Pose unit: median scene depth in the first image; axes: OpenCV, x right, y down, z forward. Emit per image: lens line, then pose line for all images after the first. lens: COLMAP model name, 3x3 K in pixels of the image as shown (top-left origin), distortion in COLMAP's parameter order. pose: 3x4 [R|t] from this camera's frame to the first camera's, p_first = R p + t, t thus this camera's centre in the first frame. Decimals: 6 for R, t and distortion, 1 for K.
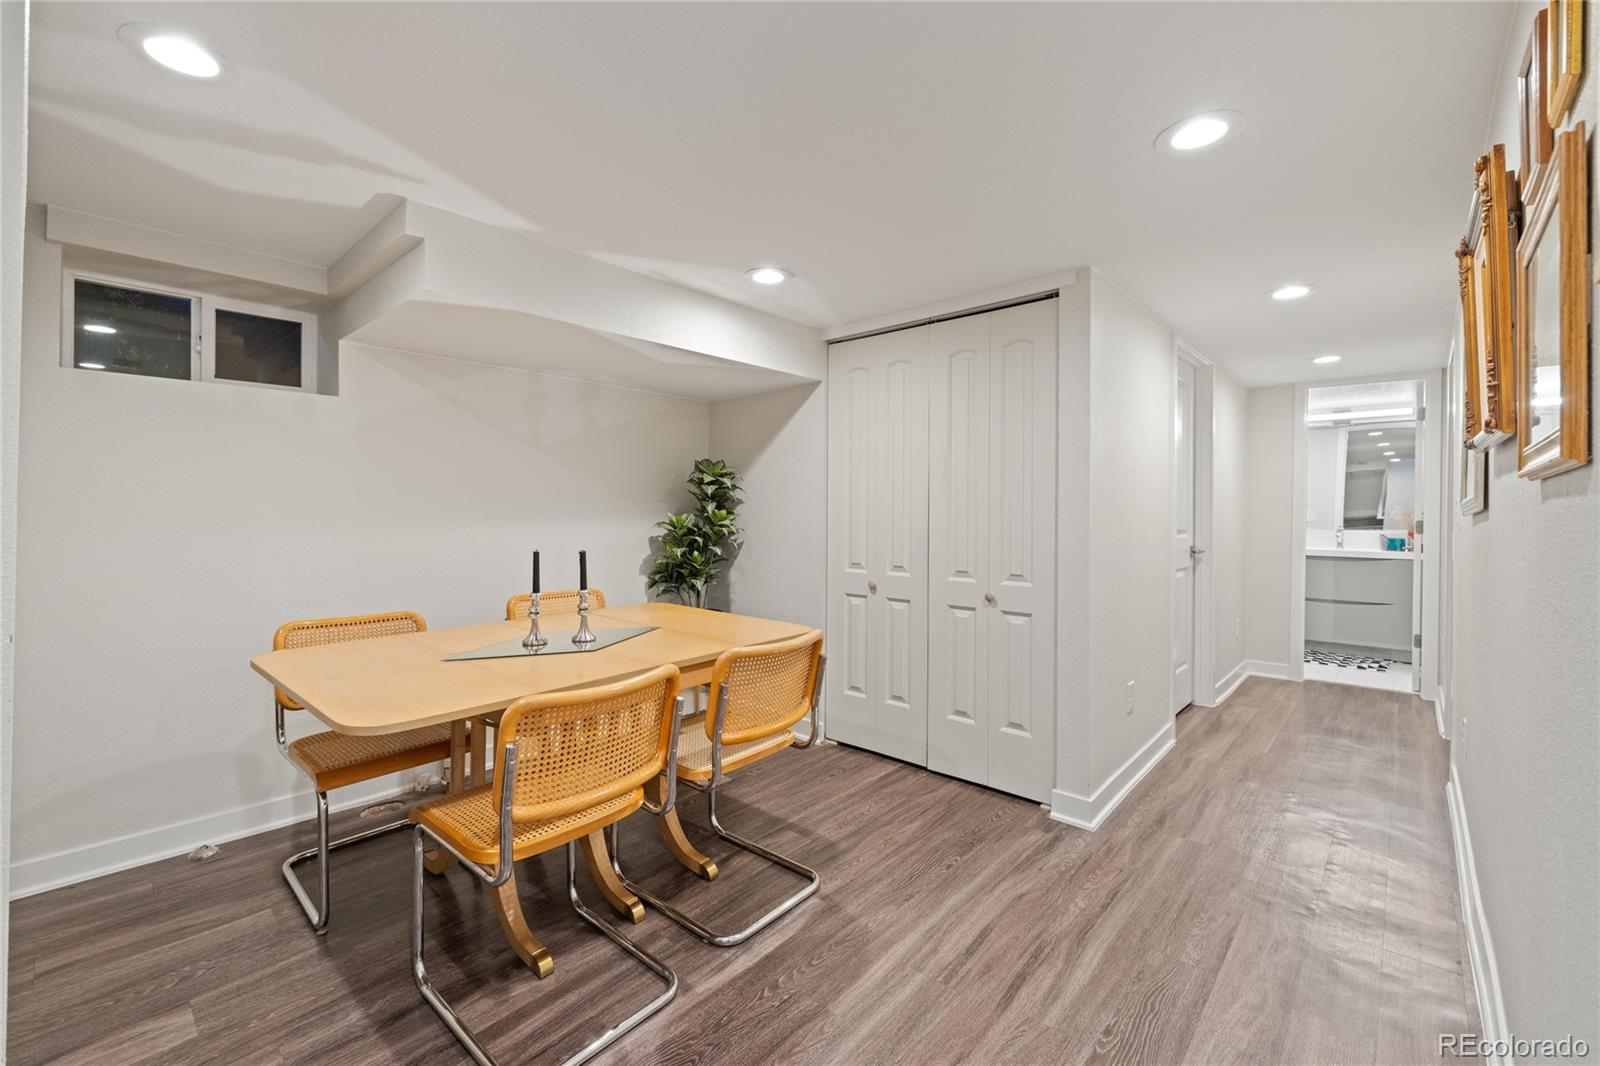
lens RADIAL K [[673.4, 0, 795.6], [0, 673.4, 504.7], [0, 0, 1]] dist [-0.000413, -0.000088]
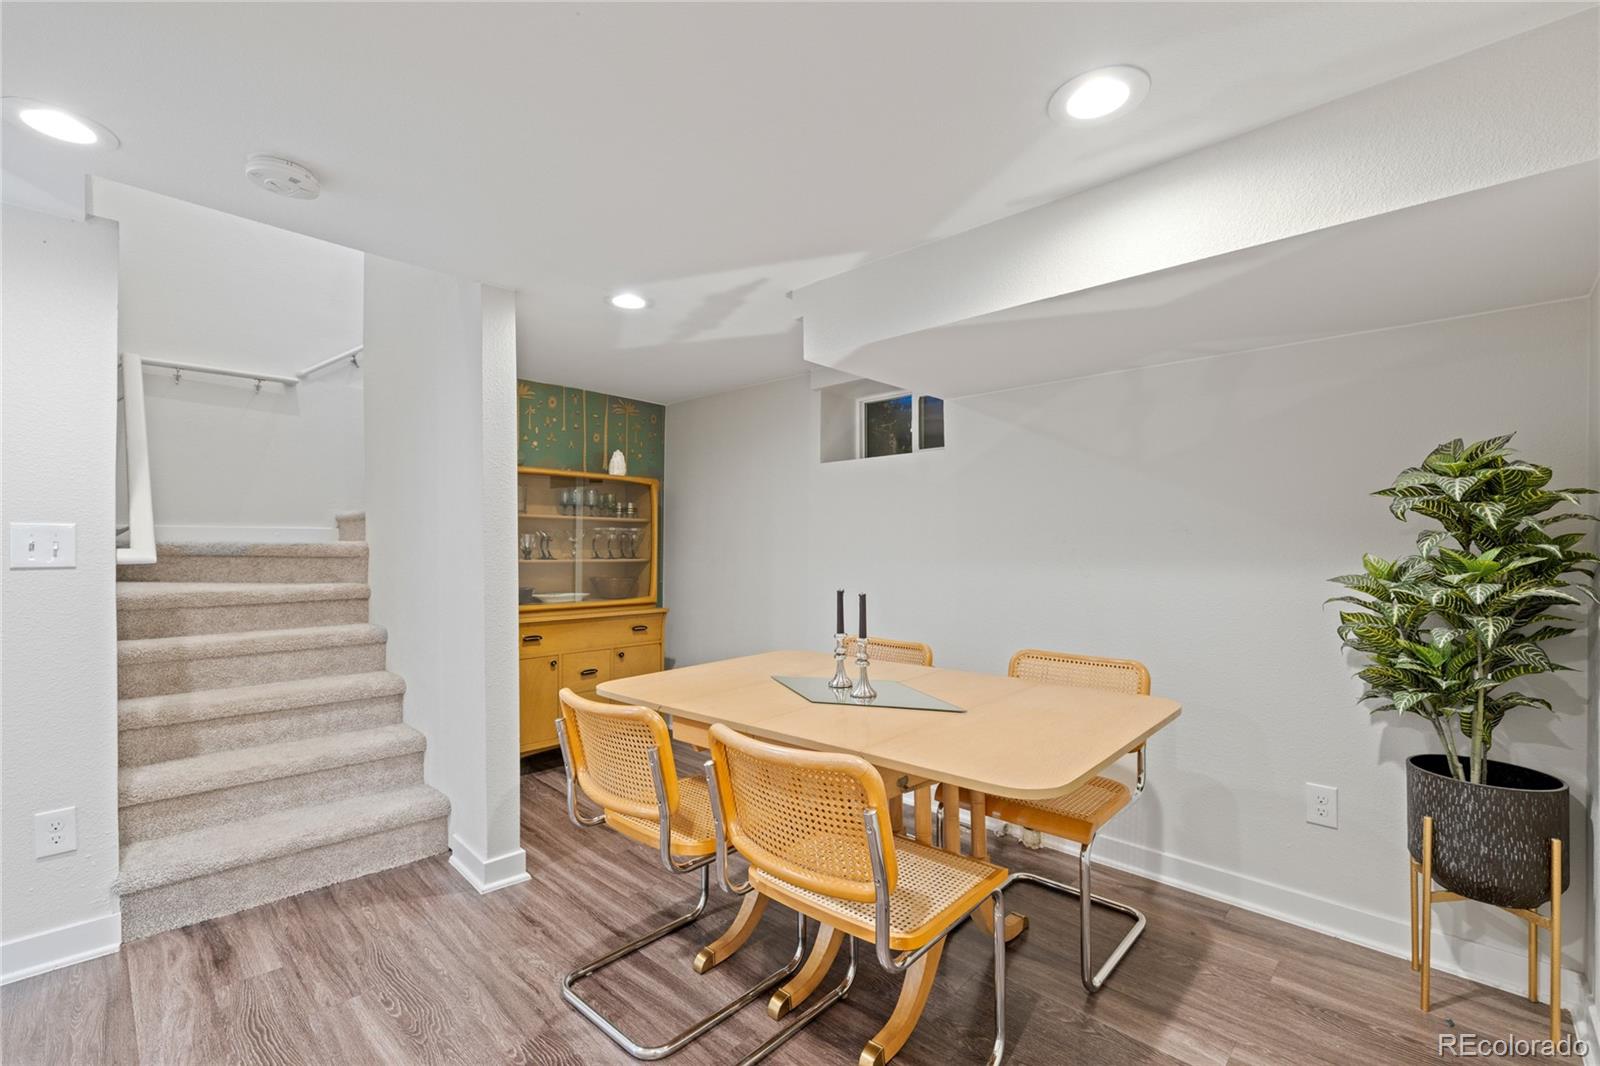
lens RADIAL K [[689.0, 0, 793.4], [0, 689.0, 545.1], [0, 0, 1]] dist [0.000213, 0.000017]
pose [[-0.029041, -0.008837, -0.999539, 0.580370], [0.006210, 0.999940, -0.009021, 0.011056], [0.999559, -0.006469, -0.028984, 0.915851]]
